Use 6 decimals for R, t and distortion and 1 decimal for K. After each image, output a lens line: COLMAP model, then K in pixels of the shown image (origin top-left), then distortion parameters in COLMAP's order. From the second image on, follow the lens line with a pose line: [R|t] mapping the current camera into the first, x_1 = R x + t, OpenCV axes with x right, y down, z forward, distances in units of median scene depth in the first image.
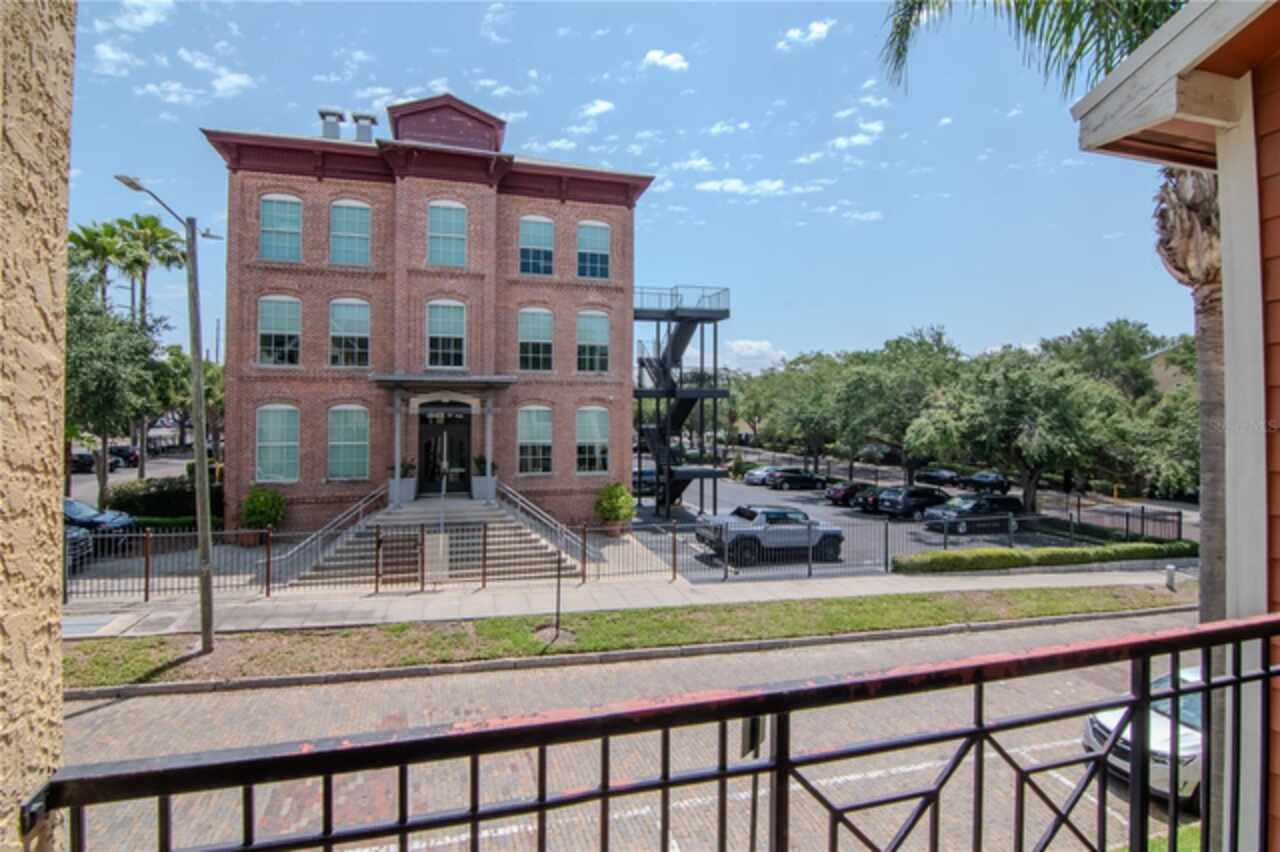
lens RADIAL K [[633.7, 0, 640.3], [0, 633.7, 396.9], [0, 0, 1]] dist [-0.019079, 0.000114]
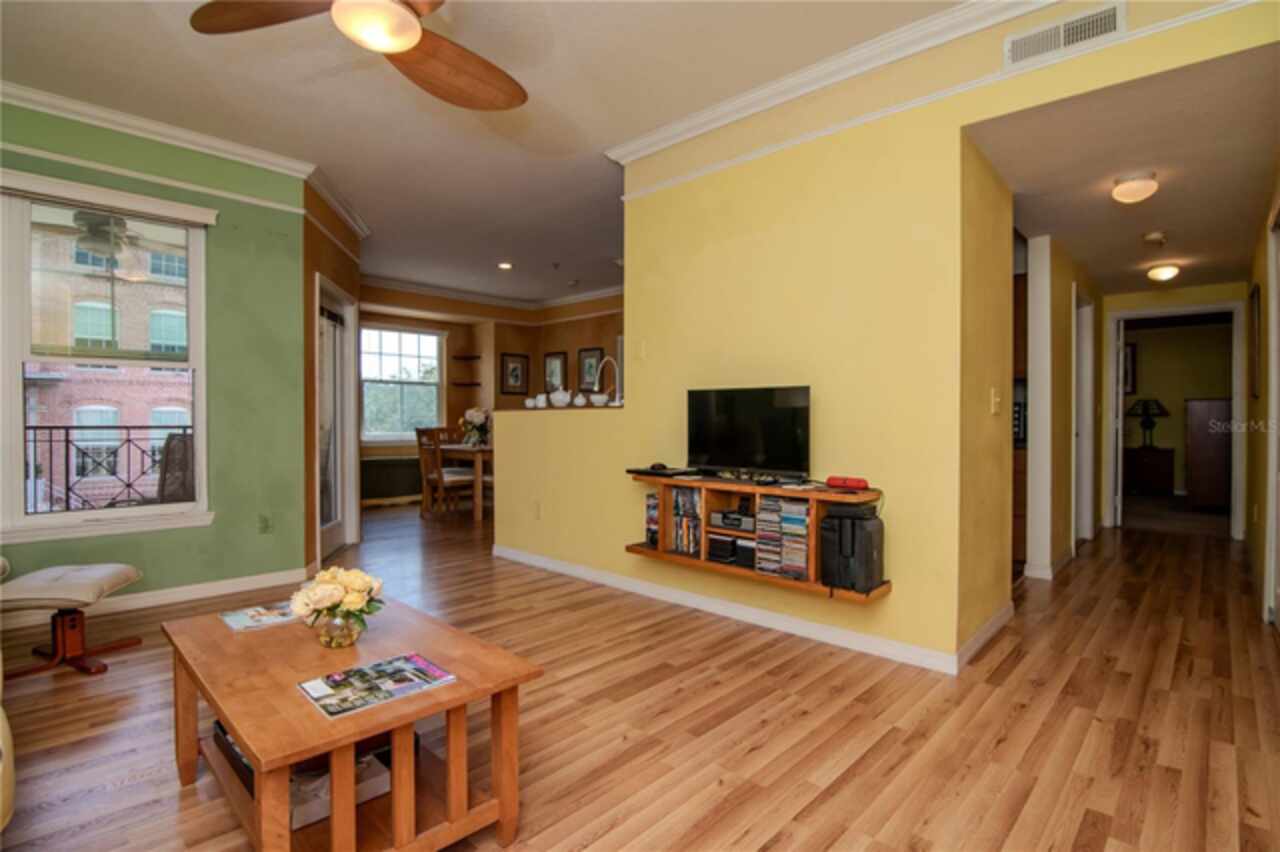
lens RADIAL K [[626.1, 0, 640.0], [0, 626.1, 426.0], [0, 0, 1]] dist [-0.020757, -0.000396]
pose [[0.859304, -0.005059, 0.511440, 0.137965], [-0.010478, 0.999567, 0.027491, 0.024011], [-0.511357, -0.028982, 0.858879, -0.464536]]
